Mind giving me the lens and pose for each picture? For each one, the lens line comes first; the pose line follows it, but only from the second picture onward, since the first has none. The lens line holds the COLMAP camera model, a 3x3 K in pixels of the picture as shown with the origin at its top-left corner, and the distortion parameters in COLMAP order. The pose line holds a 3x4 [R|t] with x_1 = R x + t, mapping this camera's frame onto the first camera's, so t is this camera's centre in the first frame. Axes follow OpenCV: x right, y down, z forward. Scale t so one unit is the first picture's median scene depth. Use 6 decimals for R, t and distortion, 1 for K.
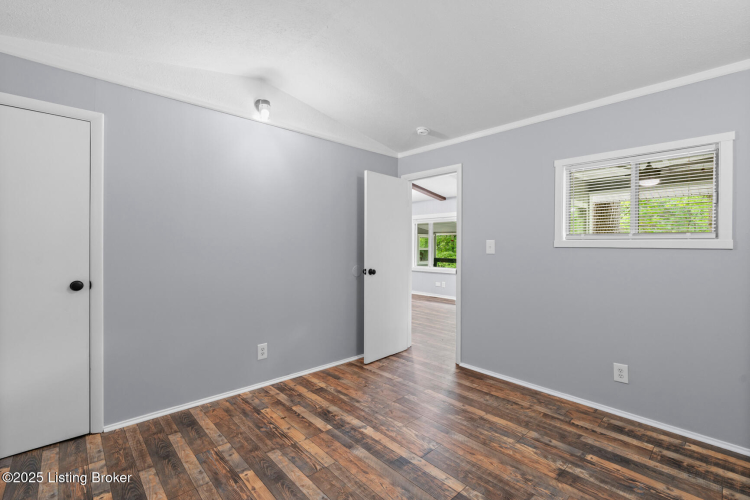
lens RADIAL K [[339.4, 0, 372.8], [0, 339.4, 247.6], [0, 0, 1]] dist [-0.006192, 0.001896]
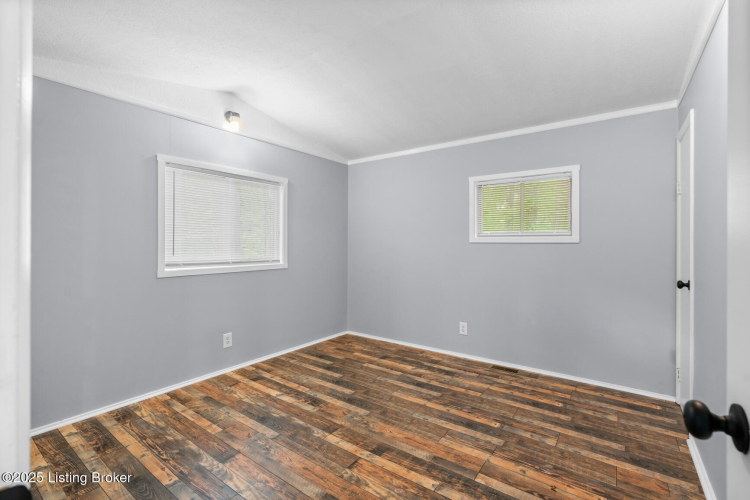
lens RADIAL K [[339.4, 0, 374.5], [0, 339.4, 246.5], [0, 0, 1]] dist [-0.006192, 0.001896]
pose [[-0.980426, -0.008673, -0.196695, 0.288463], [-0.010930, 0.999886, 0.010390, -0.006088], [0.196583, 0.012336, -0.980410, 1.883258]]
